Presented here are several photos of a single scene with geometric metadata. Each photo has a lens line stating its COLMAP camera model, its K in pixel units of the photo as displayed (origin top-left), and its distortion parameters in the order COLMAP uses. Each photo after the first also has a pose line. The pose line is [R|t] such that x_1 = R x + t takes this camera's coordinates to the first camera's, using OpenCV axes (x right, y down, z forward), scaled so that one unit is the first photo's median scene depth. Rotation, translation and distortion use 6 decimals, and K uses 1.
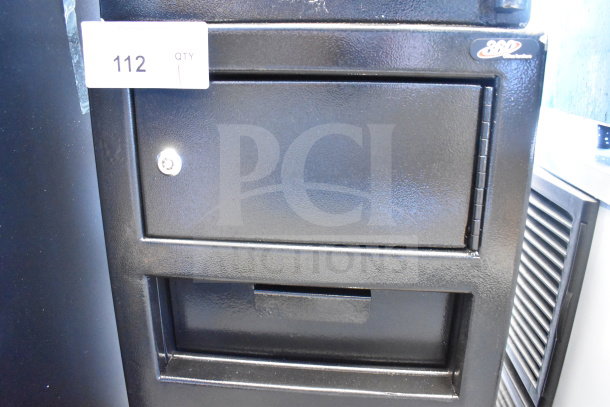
lens RADIAL K [[484.7, 0, 305.0], [0, 484.7, 203.5], [0, 0, 1]] dist [-0.061117, -0.001076]
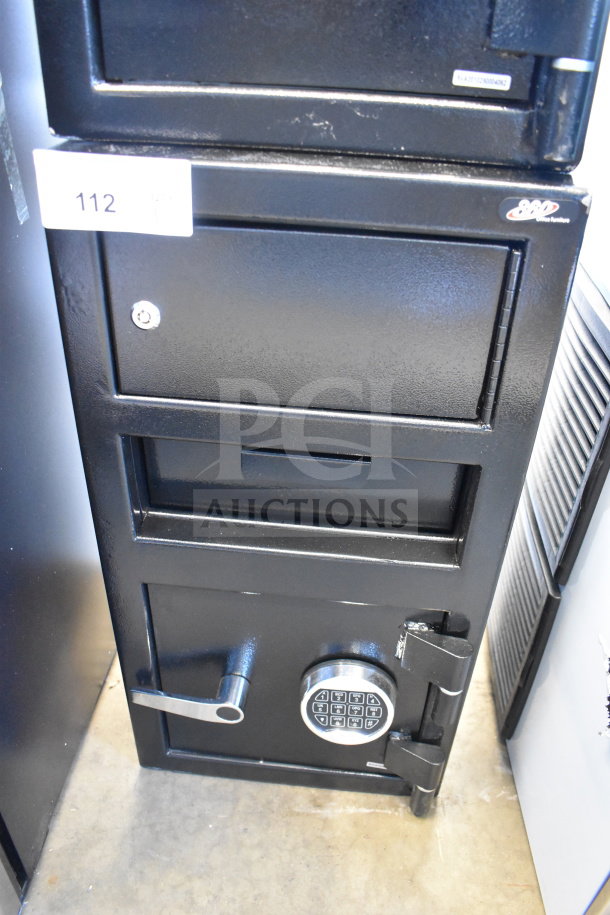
lens RADIAL K [[737.7, 0, 305.0], [0, 737.7, 457.5], [0, 0, 1]] dist [0.002557, 0.001628]
pose [[0.999560, 0.023812, 0.017675, -0.012819], [-0.028037, 0.952998, 0.301676, -0.243014], [-0.009661, -0.302039, 0.953247, -0.333984]]
